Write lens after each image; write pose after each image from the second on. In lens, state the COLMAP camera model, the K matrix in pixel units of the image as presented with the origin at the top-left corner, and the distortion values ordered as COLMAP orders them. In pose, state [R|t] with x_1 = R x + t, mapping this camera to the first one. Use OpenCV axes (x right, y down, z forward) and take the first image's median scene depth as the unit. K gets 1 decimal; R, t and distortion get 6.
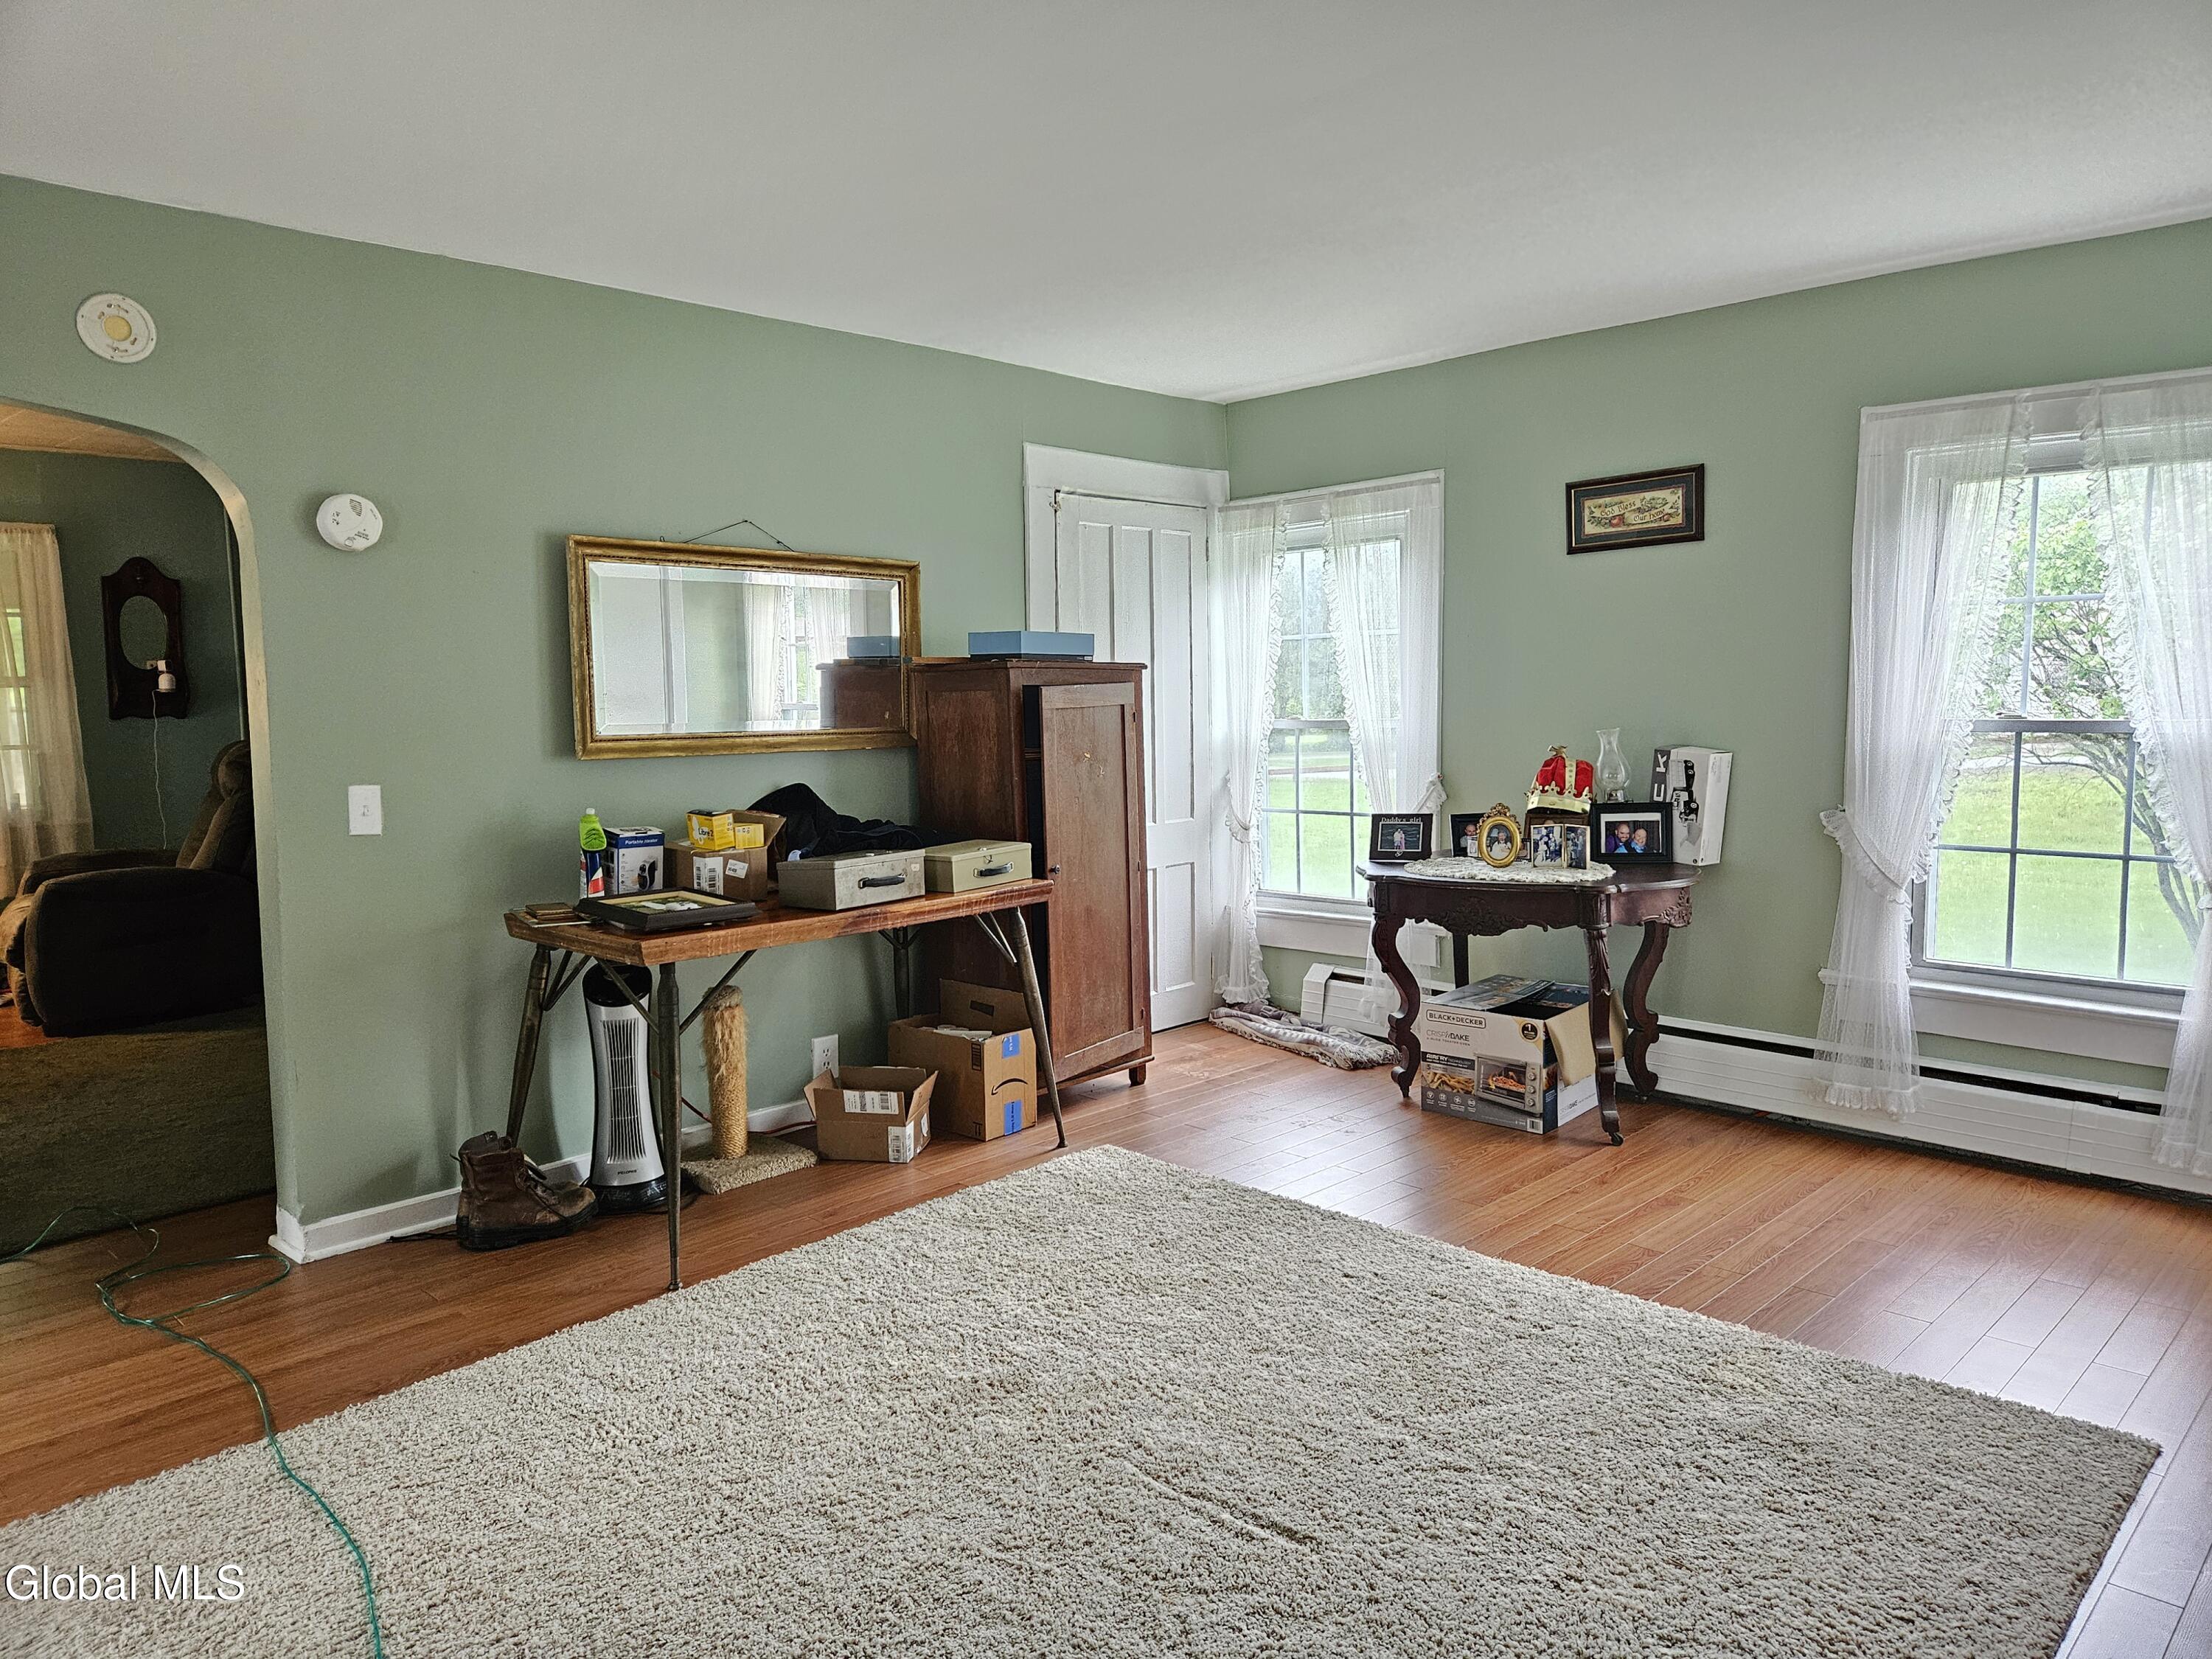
lens RADIAL K [[1481.0, 0, 1103.9], [0, 1481.0, 834.2], [0, 0, 1]] dist [0.085841, -0.082191]
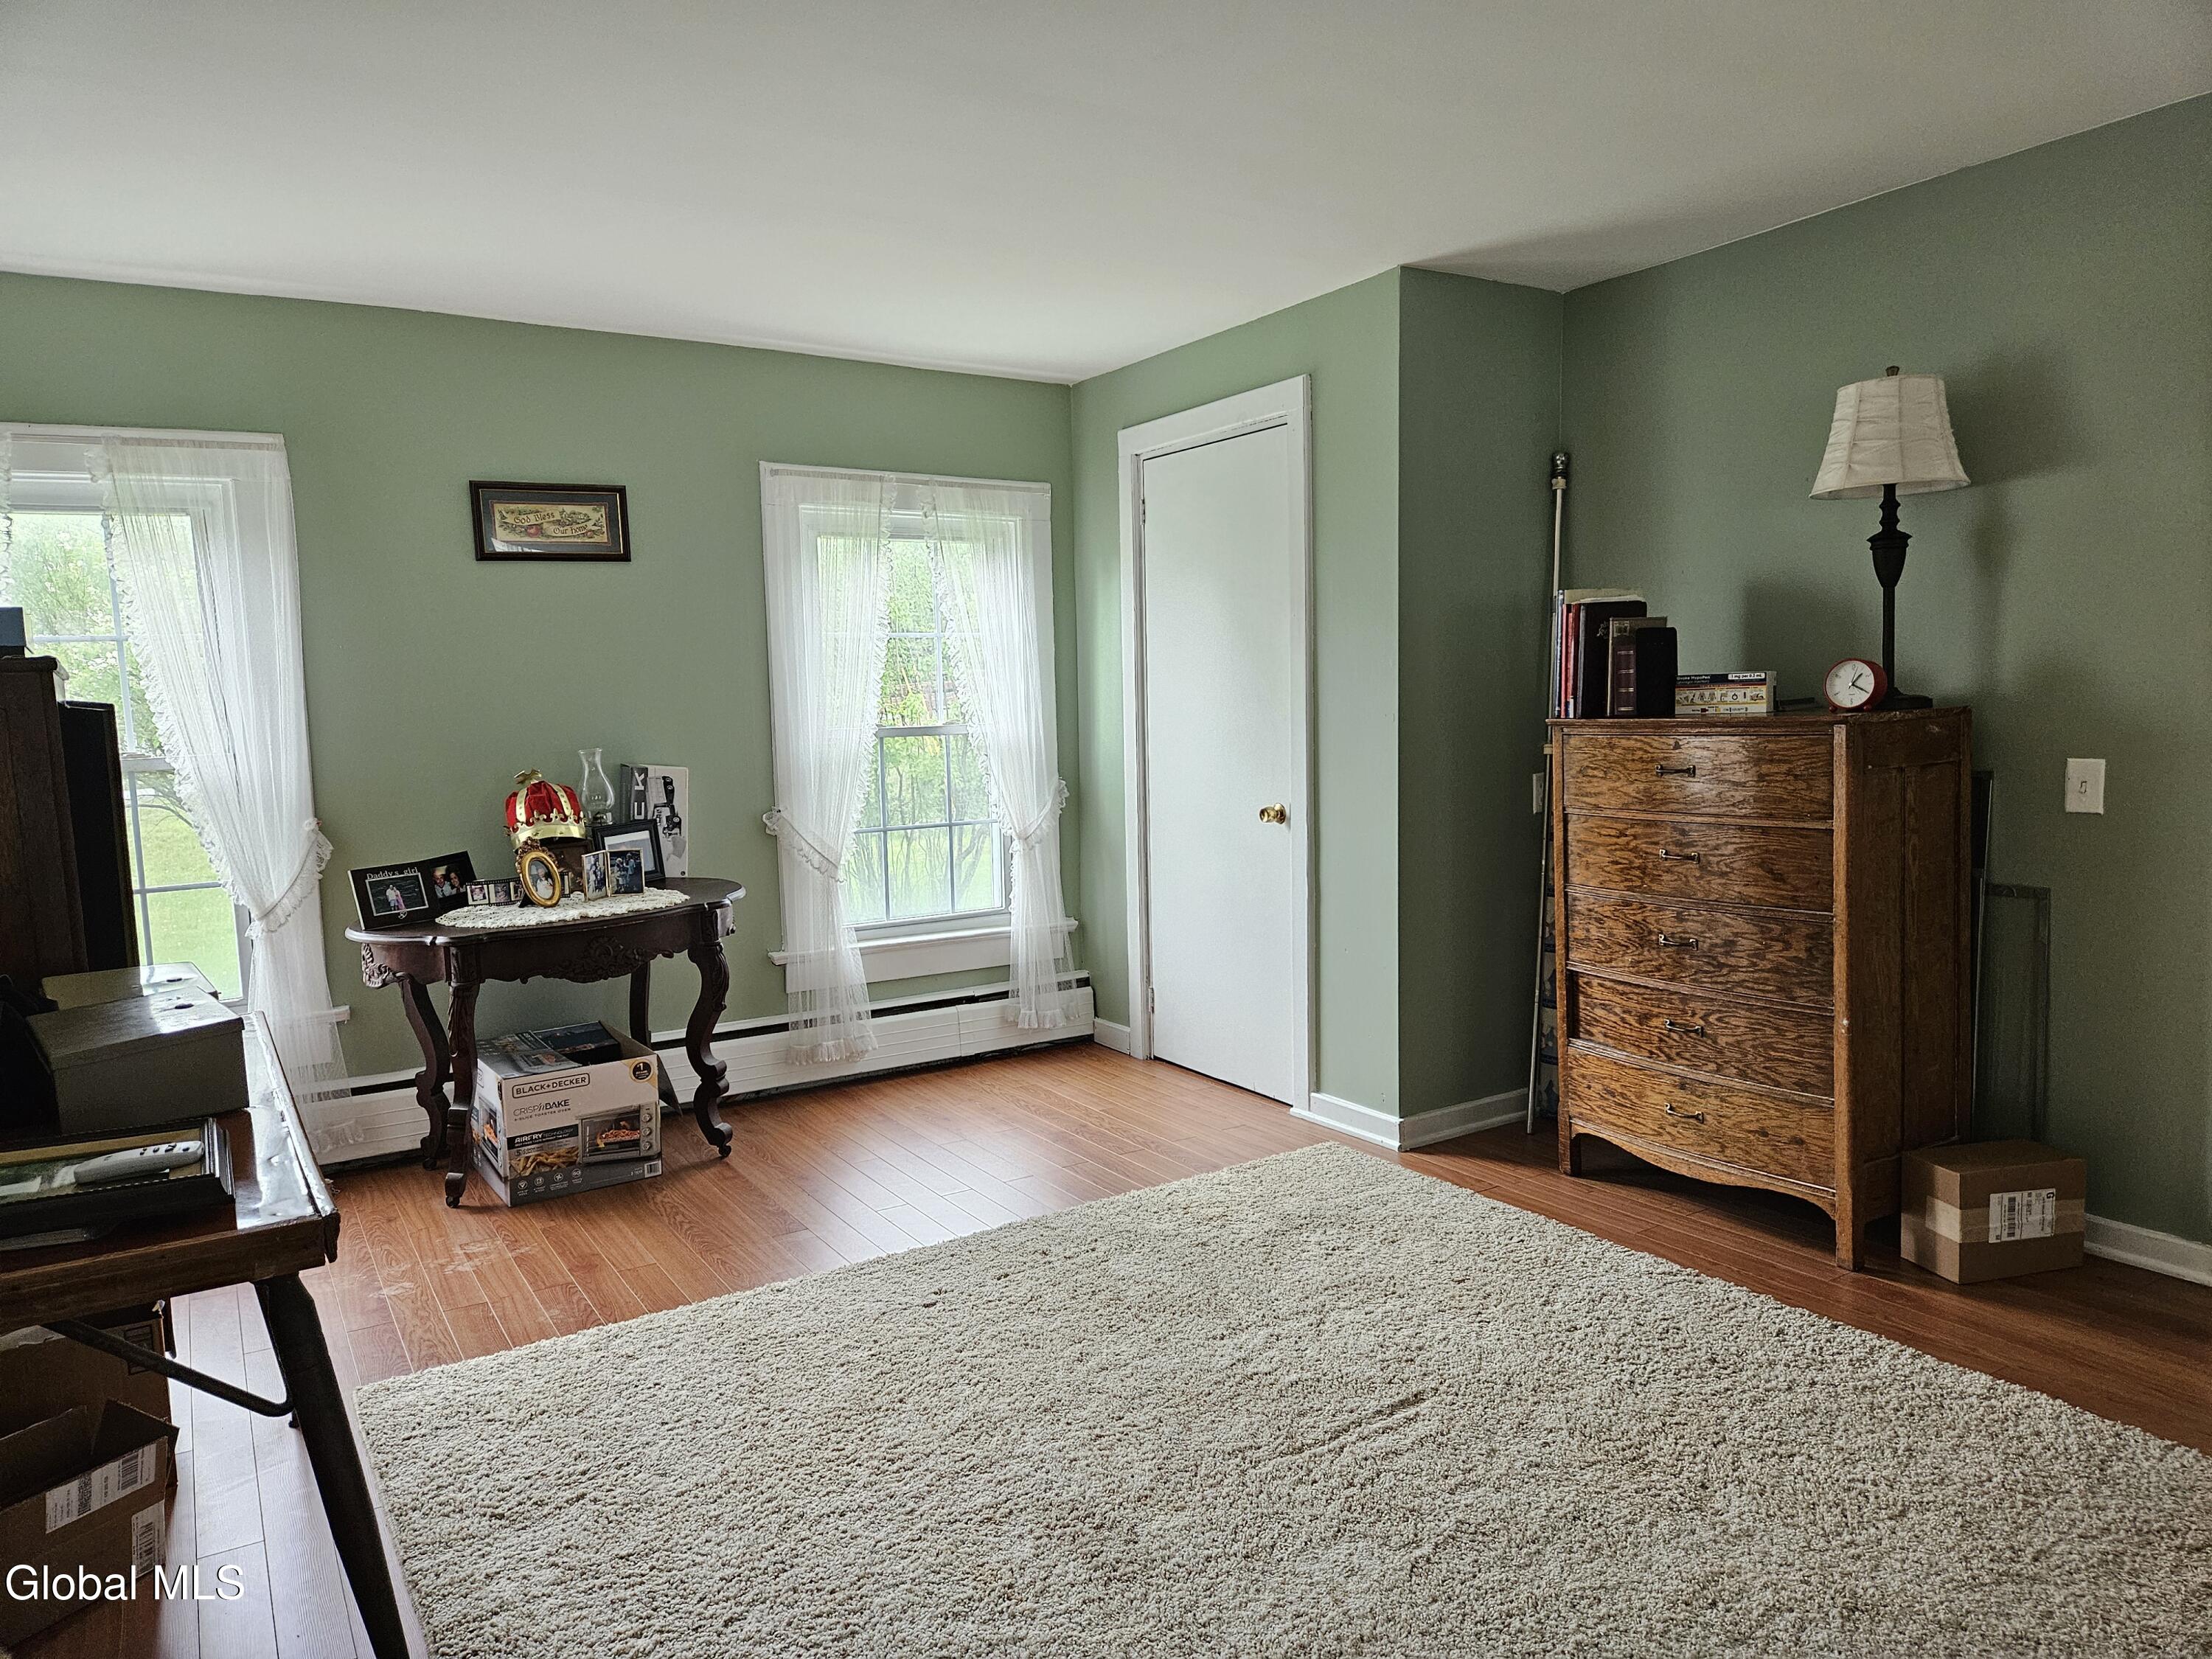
lens RADIAL K [[1481.0, 0, 1103.9], [0, 1481.0, 834.2], [0, 0, 1]] dist [0.085841, -0.082191]
pose [[0.237125, -0.087577, 0.967524, -0.527516], [0.120347, 0.990905, 0.060198, -0.035525], [-0.963996, 0.102164, 0.245508, 0.465588]]
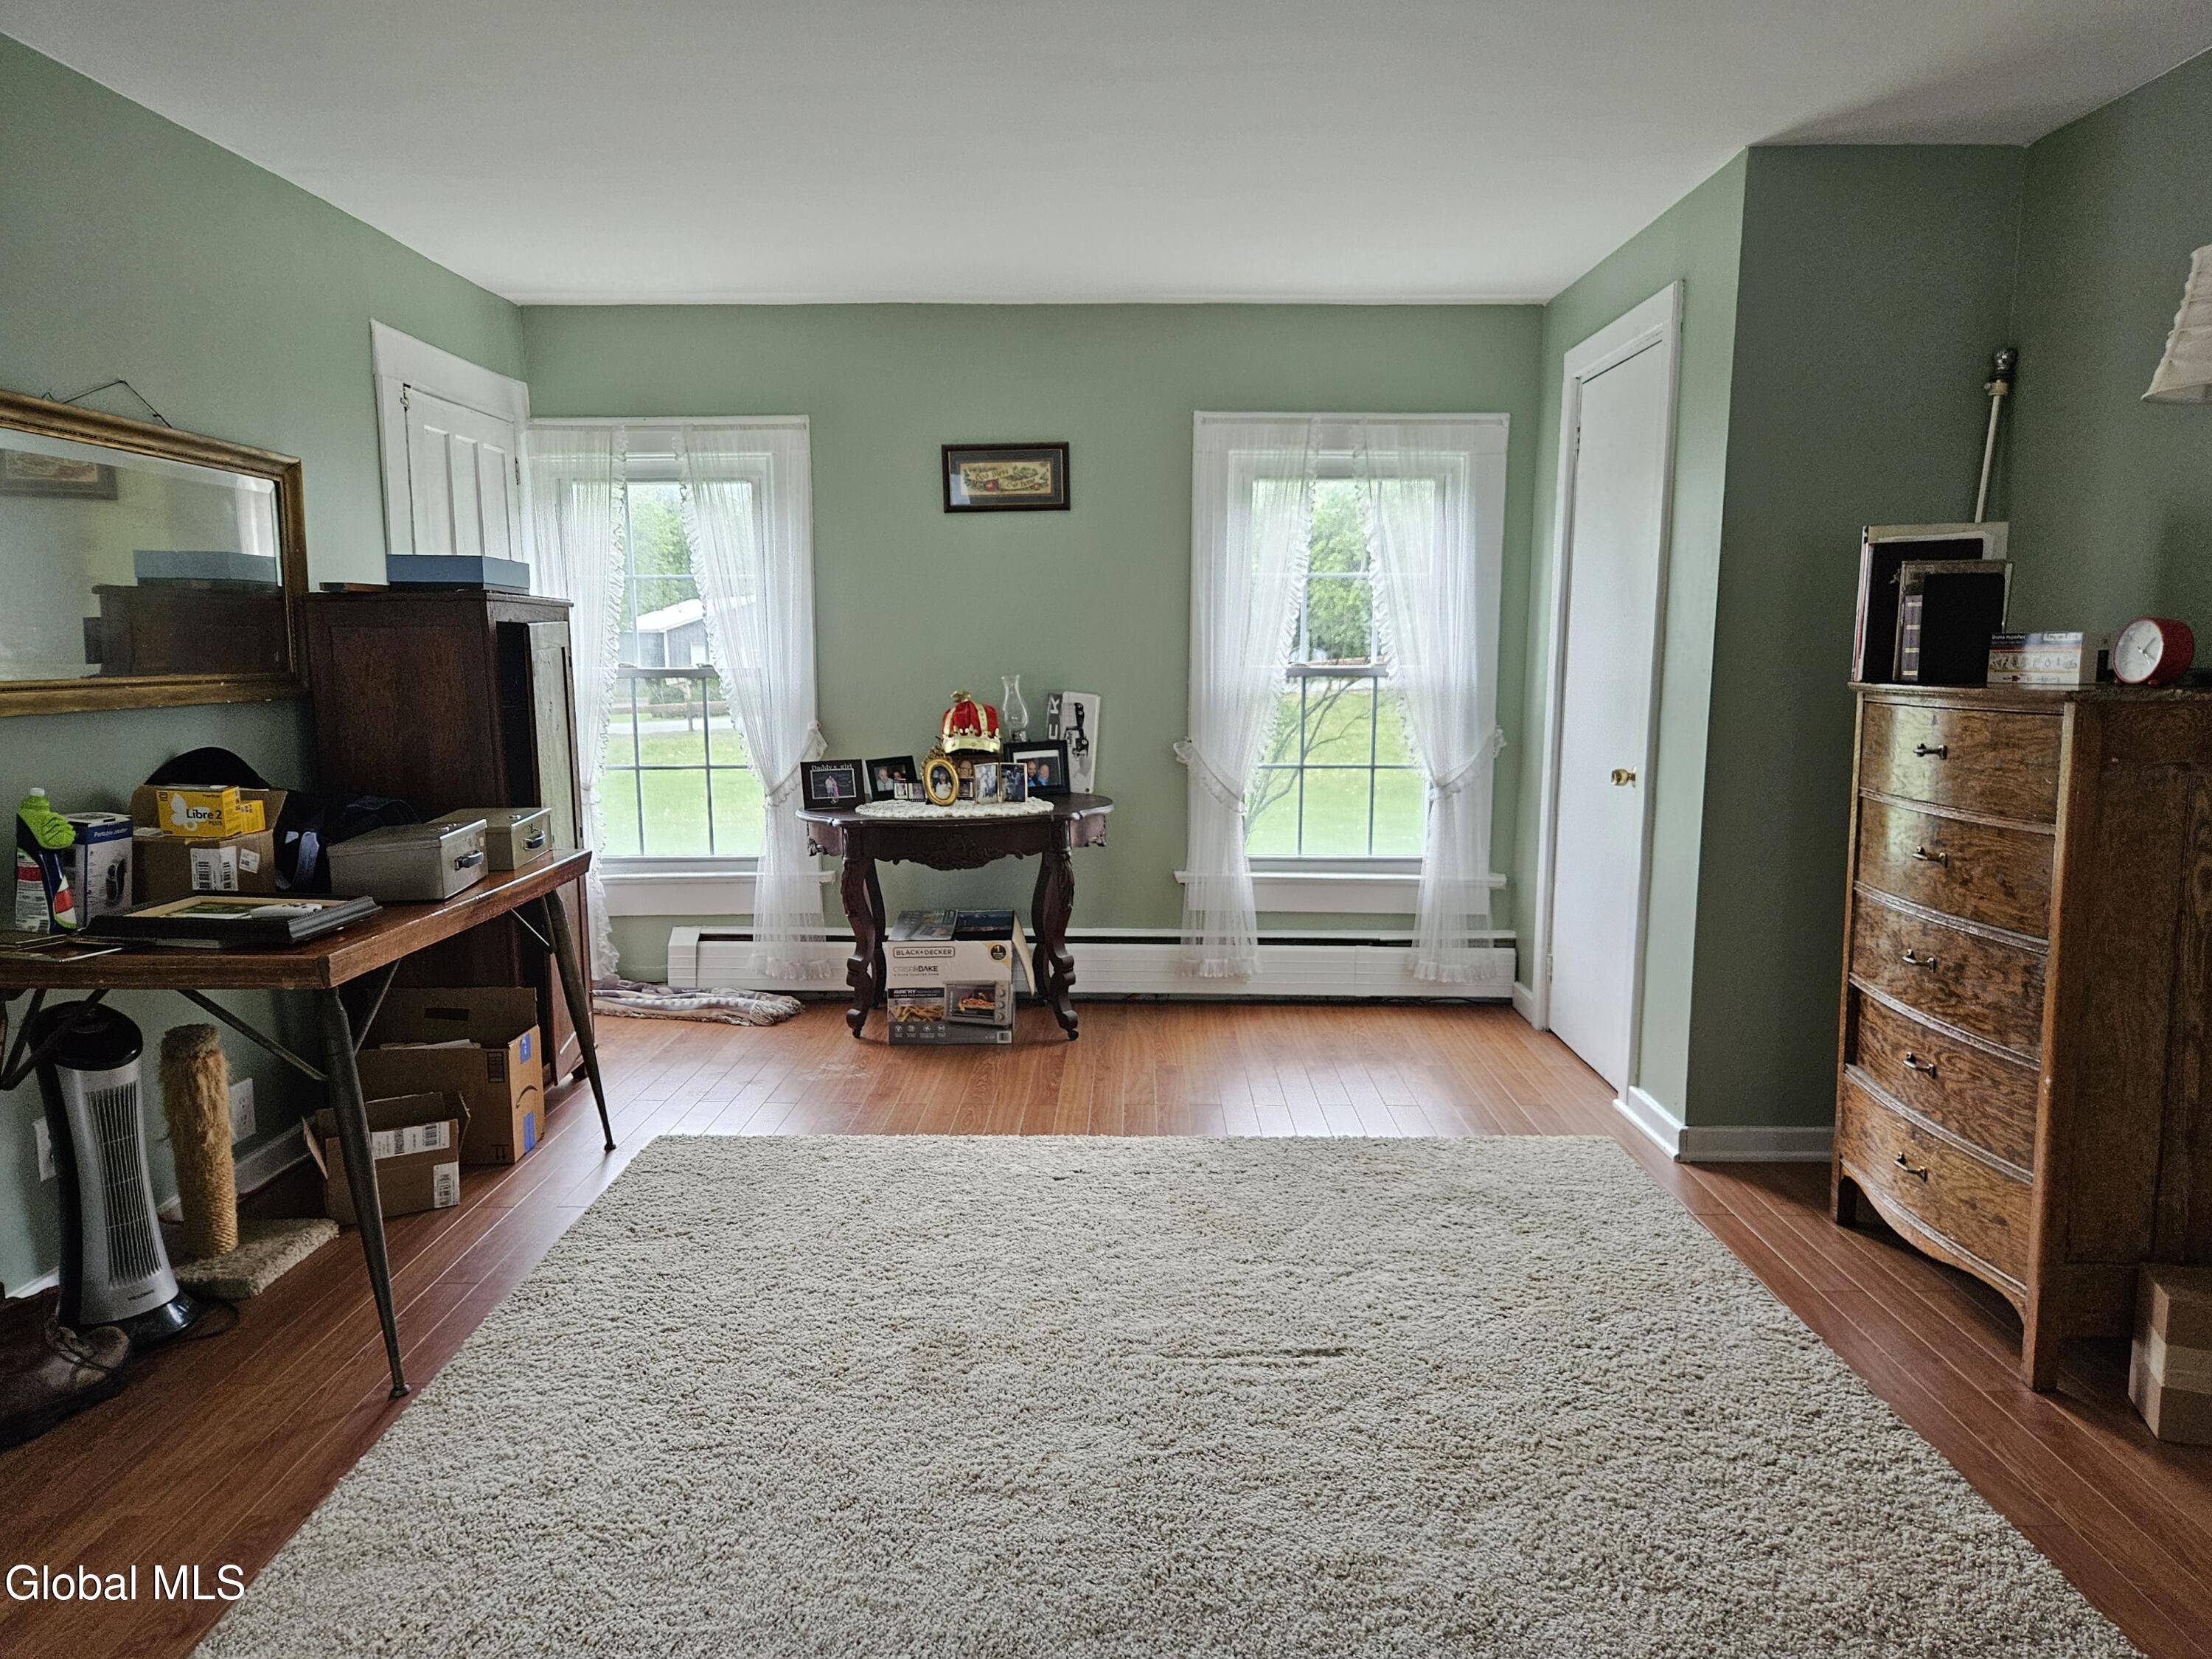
lens RADIAL K [[1532.6, 0, 1099.4], [0, 1532.6, 858.4], [0, 0, 1]] dist [0.088507, -0.090877]
pose [[0.728125, -0.083223, 0.680373, -0.411108], [0.057305, 0.996518, 0.060567, -0.000619], [-0.683045, -0.005112, 0.730359, 0.125577]]
